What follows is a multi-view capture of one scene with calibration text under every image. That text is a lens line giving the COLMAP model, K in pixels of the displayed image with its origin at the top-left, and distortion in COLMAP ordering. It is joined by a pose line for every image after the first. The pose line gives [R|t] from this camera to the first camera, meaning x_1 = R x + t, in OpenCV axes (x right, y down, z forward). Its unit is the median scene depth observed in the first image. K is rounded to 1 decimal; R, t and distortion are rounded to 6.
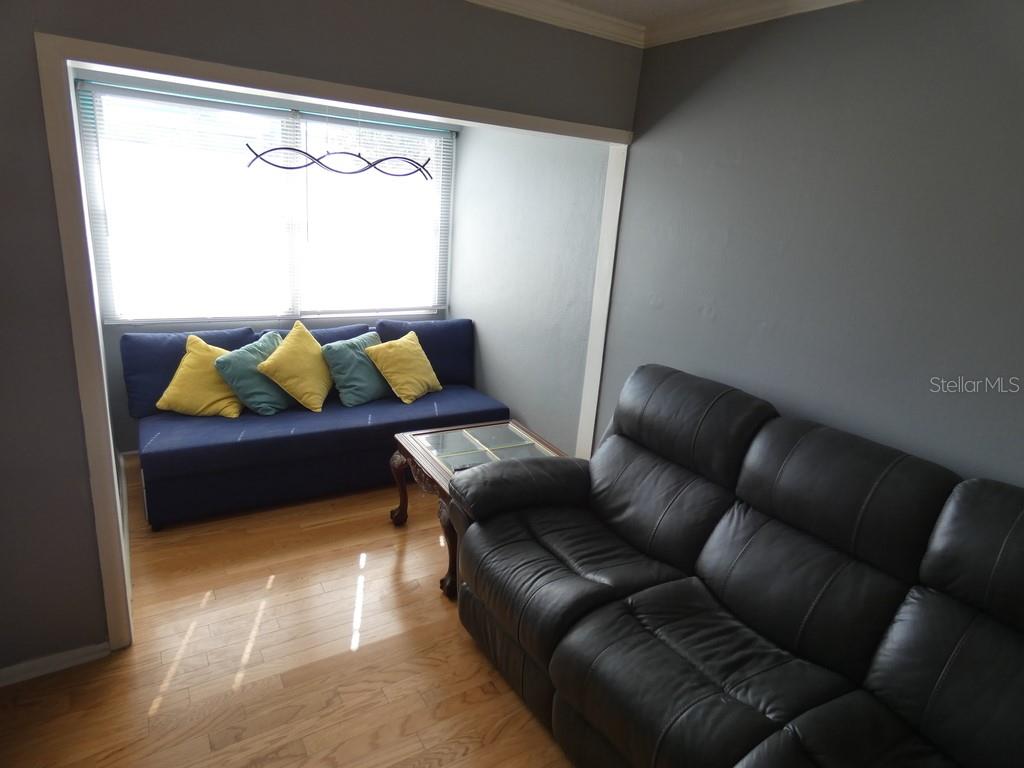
lens RADIAL K [[618.7, 0, 512.2], [0, 618.7, 382.6], [0, 0, 1]] dist [0.011484, -0.009533]
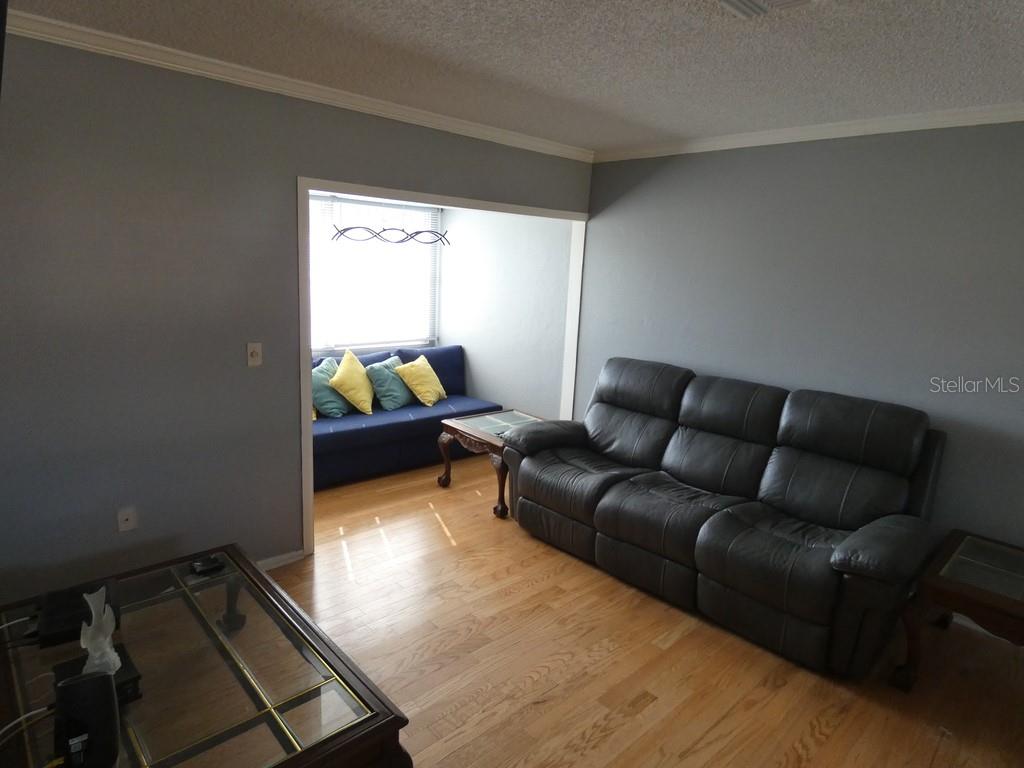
lens RADIAL K [[618.7, 0, 510.4], [0, 618.7, 385.0], [0, 0, 1]] dist [0.011484, -0.009533]
pose [[0.982501, -0.062056, 0.175615, -0.322116], [0.074664, 0.995015, -0.066112, 0.125067], [-0.170637, 0.078067, 0.982236, -0.508096]]
